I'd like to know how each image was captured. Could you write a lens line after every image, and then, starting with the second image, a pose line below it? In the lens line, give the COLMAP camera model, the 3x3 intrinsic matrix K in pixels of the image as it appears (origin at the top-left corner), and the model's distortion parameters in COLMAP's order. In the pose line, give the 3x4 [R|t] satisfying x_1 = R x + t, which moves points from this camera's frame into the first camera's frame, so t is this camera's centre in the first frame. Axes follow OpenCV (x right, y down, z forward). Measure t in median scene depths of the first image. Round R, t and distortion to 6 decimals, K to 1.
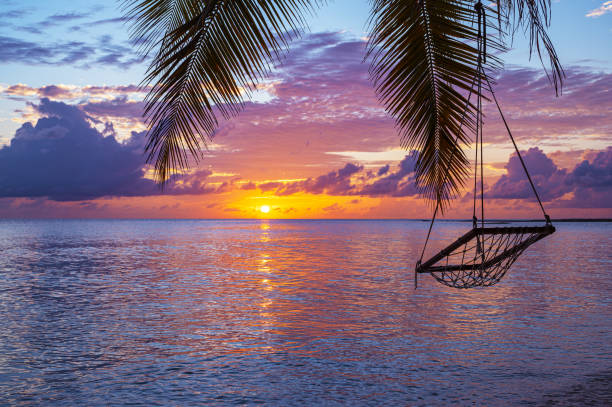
lens RADIAL K [[757.6, 0, 306.0], [0, 757.6, 203.5], [0, 0, 1]] dist [-0.006804, 0.000848]
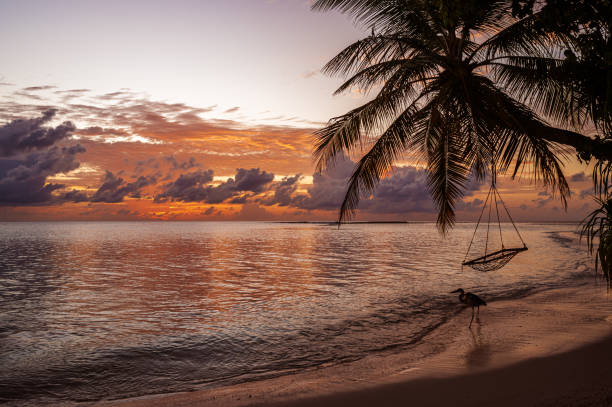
lens RADIAL K [[504.5, 0, 297.7], [0, 504.5, 193.4], [0, 0, 1]] dist [0.005863, 0.003662]
pose [[0.976013, 0.011391, 0.217416, -0.601831], [-0.004351, 0.999451, -0.032833, -0.069429], [-0.217671, 0.031099, 0.975527, -0.397497]]
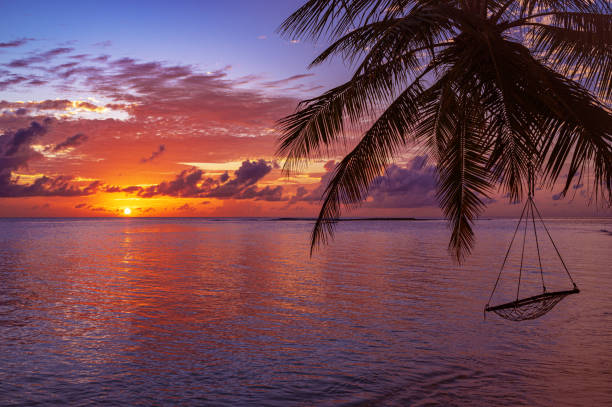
lens RADIAL K [[600.1, 0, 303.3], [0, 600.1, 196.1], [0, 0, 1]] dist [0.016804, 0.015641]
pose [[0.968703, 0.002055, 0.248214, -0.492373], [-0.000206, 0.999972, -0.007472, -0.131838], [-0.248222, 0.007186, 0.968676, -0.187588]]
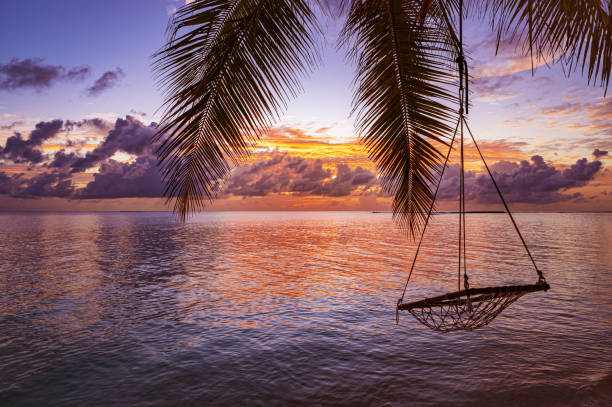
lens RADIAL K [[406.9, 0, 306.0], [0, 406.9, 203.5], [0, 0, 1]] dist [0.000161, 0.000471]
pose [[0.999294, -0.004402, -0.037305, 0.028979], [0.004529, 0.999984, 0.003314, -0.051276], [0.037290, -0.003481, 0.999298, 0.339438]]
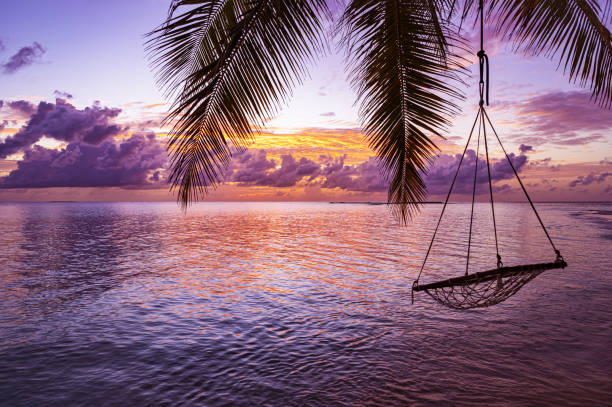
lens RADIAL K [[406.9, 0, 306.0], [0, 406.9, 203.5], [0, 0, 1]] dist [0.000161, 0.000471]
pose [[0.995048, -0.004273, 0.099301, -0.062449], [0.001588, 0.999631, 0.027102, -0.046203], [-0.099380, -0.026810, 0.994688, 0.337088]]
